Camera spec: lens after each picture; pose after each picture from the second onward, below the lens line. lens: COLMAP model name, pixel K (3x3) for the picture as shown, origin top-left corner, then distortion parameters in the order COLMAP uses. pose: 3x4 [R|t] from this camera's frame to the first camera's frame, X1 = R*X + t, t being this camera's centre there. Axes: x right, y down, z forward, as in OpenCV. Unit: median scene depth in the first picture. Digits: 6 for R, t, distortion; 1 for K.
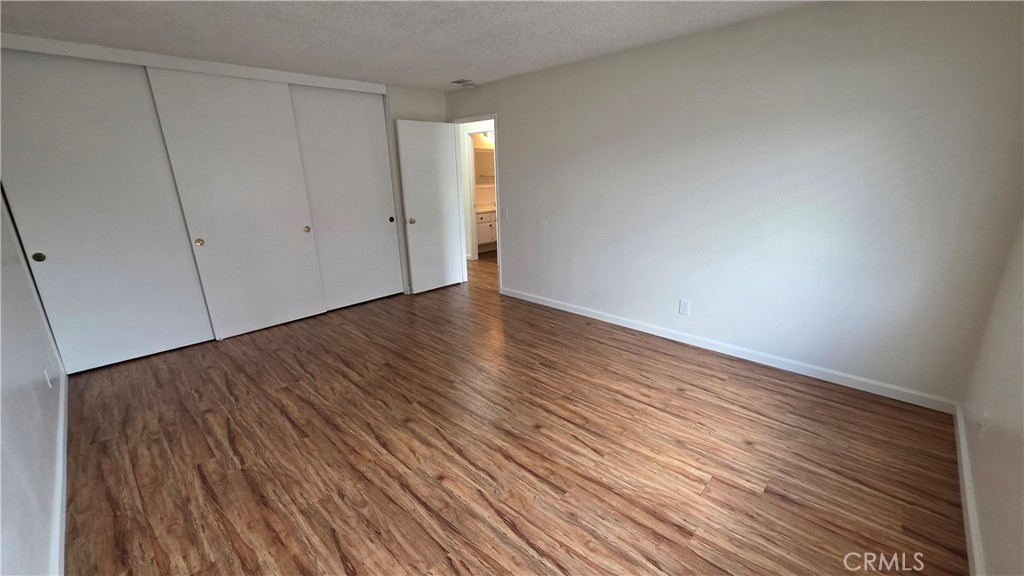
lens RADIAL K [[406.0, 0, 512.0], [0, 406.0, 288.0], [0, 0, 1]] dist [0.002343, 0.000065]
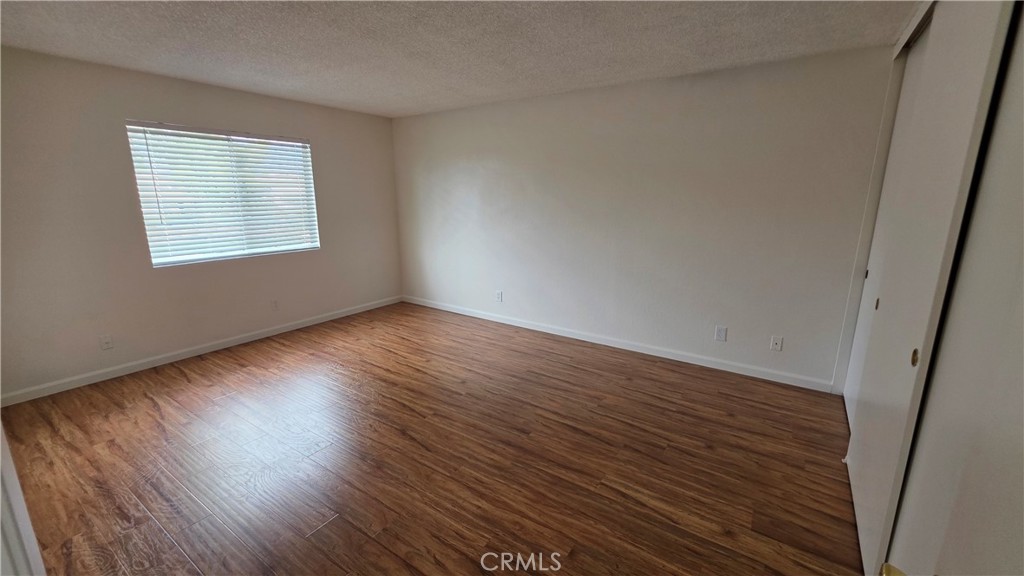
lens RADIAL K [[406.0, 0, 512.0], [0, 406.0, 288.0], [0, 0, 1]] dist [0.002343, 0.000065]
pose [[-0.985763, 0.055586, -0.158685, -0.222109], [-0.028724, 0.874227, 0.484668, -0.566446], [0.165667, 0.482326, -0.860184, 1.980305]]
